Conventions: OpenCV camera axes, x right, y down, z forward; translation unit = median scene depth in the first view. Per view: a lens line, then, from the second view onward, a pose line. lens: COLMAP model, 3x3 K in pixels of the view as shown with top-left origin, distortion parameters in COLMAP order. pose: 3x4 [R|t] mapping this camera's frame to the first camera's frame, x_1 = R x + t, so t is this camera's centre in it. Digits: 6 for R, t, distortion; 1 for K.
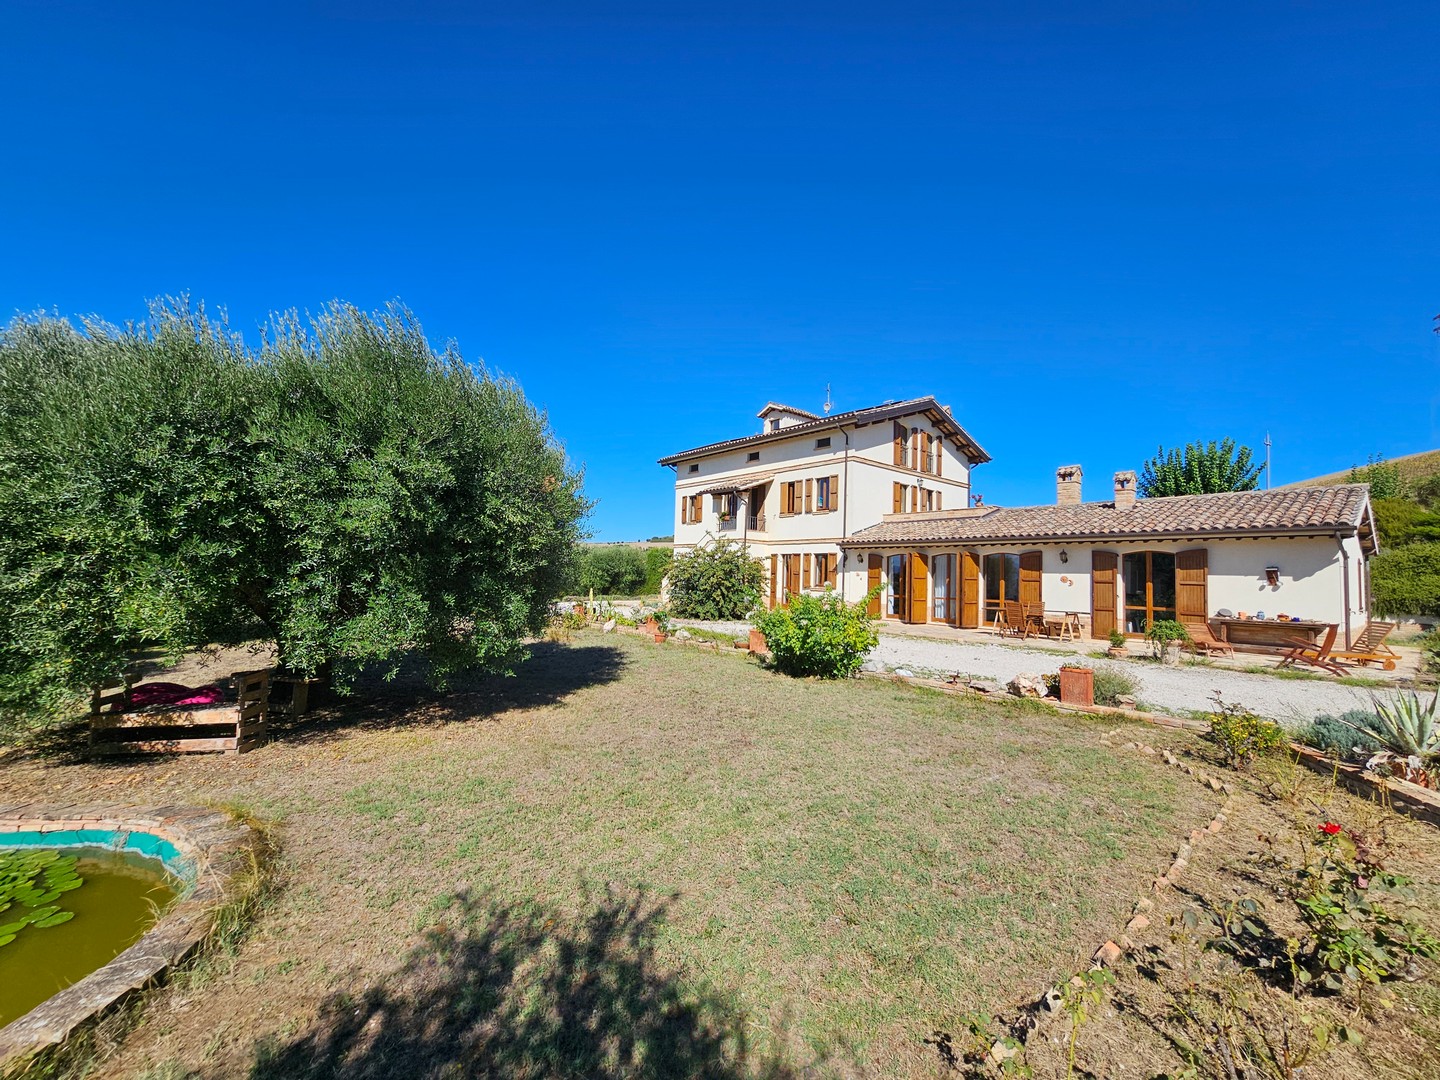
lens RADIAL K [[590.7, 0, 716.9], [0, 590.7, 542.7], [0, 0, 1]] dist [-0.003757, 0.002177]
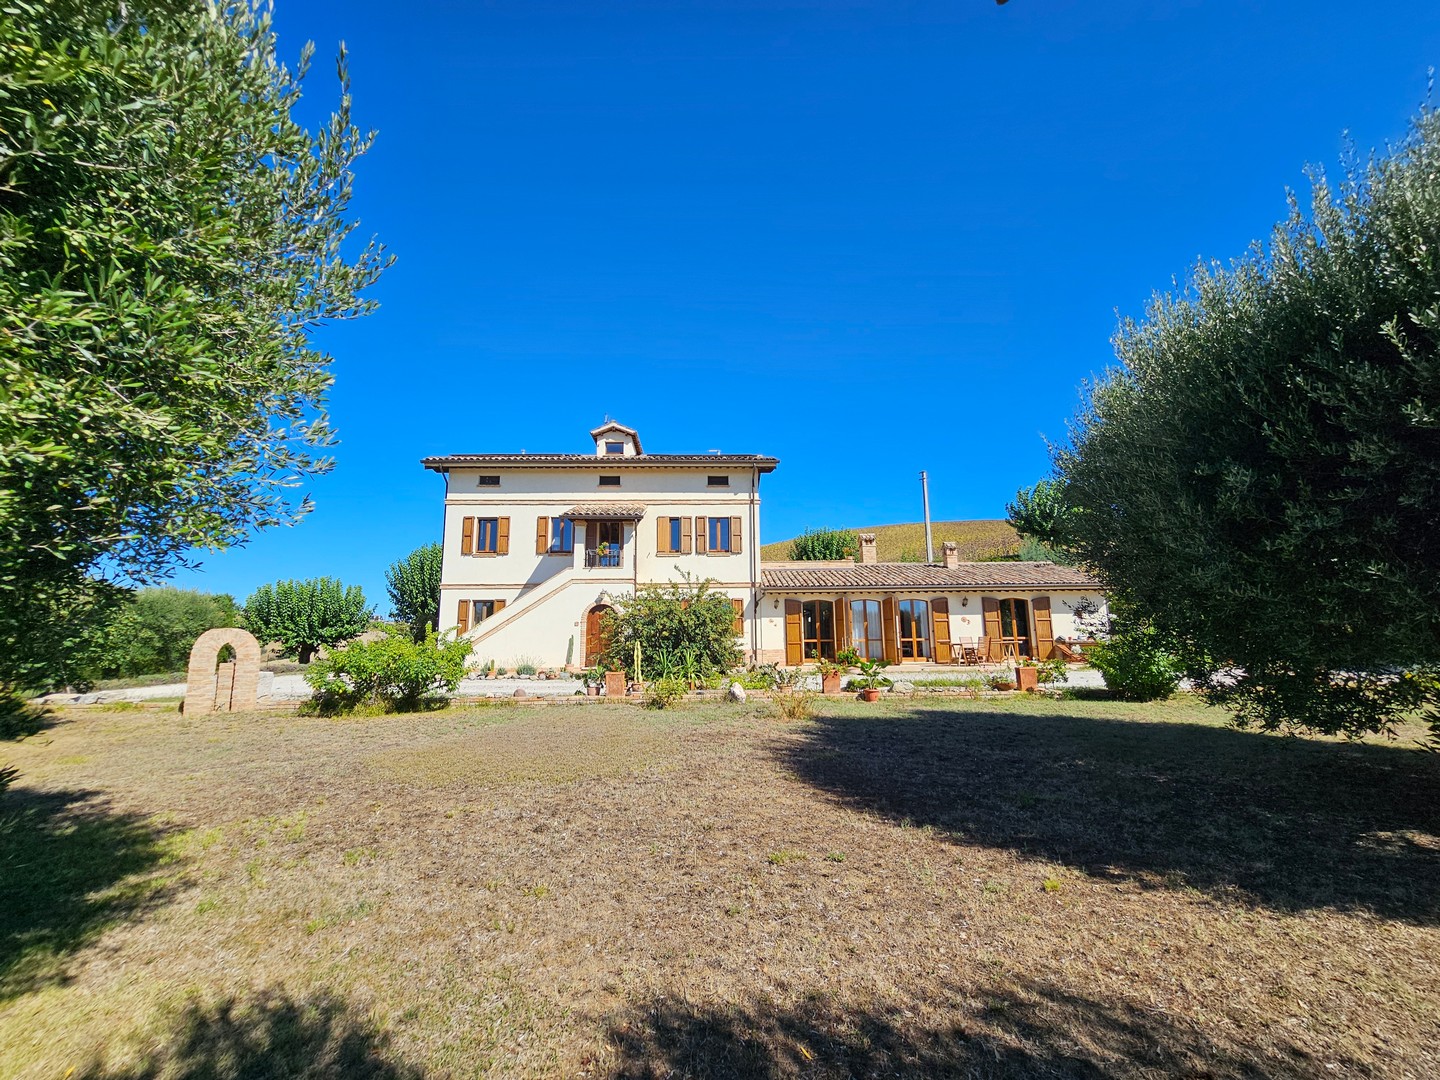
lens RADIAL K [[590.7, 0, 712.8], [0, 590.7, 538.5], [0, 0, 1]] dist [-0.003757, 0.002177]
pose [[0.615658, 0.104255, 0.781086, -0.772429], [-0.016573, 0.992703, -0.119437, 0.048429], [-0.787839, 0.060588, 0.612894, 0.617178]]
